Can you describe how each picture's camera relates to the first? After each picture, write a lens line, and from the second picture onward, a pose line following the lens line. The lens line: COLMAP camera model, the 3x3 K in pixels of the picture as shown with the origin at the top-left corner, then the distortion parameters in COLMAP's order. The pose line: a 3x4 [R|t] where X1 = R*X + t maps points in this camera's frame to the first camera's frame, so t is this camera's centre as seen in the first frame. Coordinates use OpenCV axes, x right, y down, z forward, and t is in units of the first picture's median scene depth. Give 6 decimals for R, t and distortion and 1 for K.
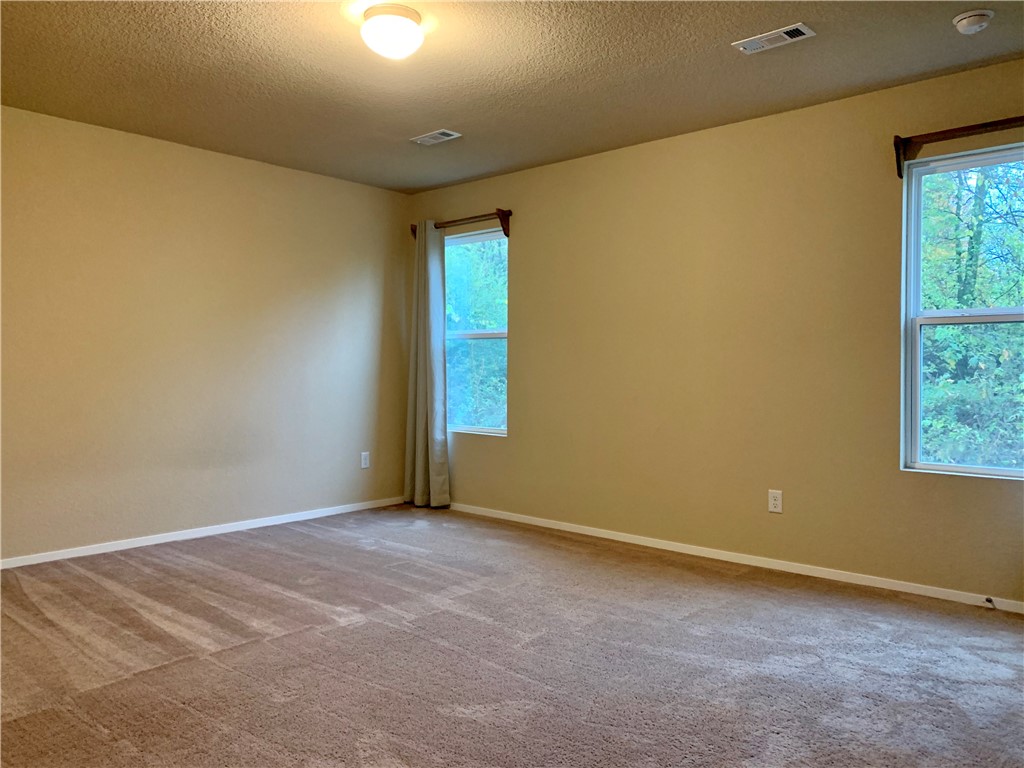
lens RADIAL K [[786.0, 0, 512.7], [0, 786.0, 379.6], [0, 0, 1]] dist [0.053326, -0.079844]
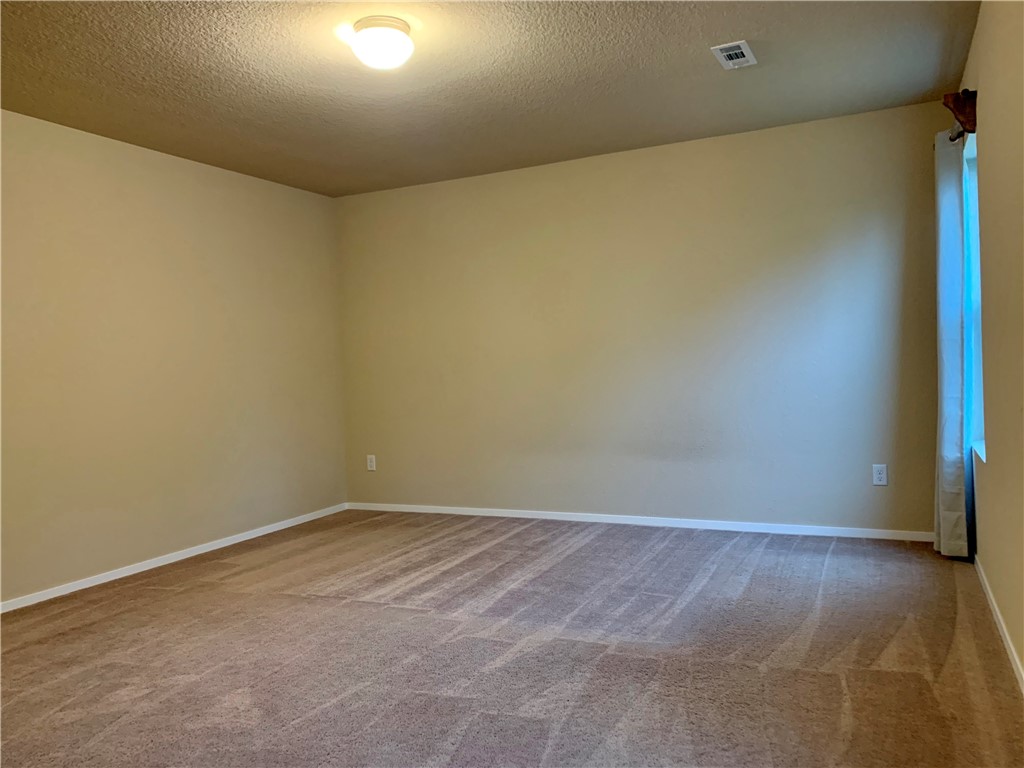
lens RADIAL K [[786.0, 0, 512.7], [0, 786.0, 379.6], [0, 0, 1]] dist [0.053326, -0.079844]
pose [[0.268518, 0.004935, -0.963262, 0.679344], [0.027998, 0.999524, 0.012926, -0.013938], [0.962868, -0.030440, 0.268252, 0.683229]]
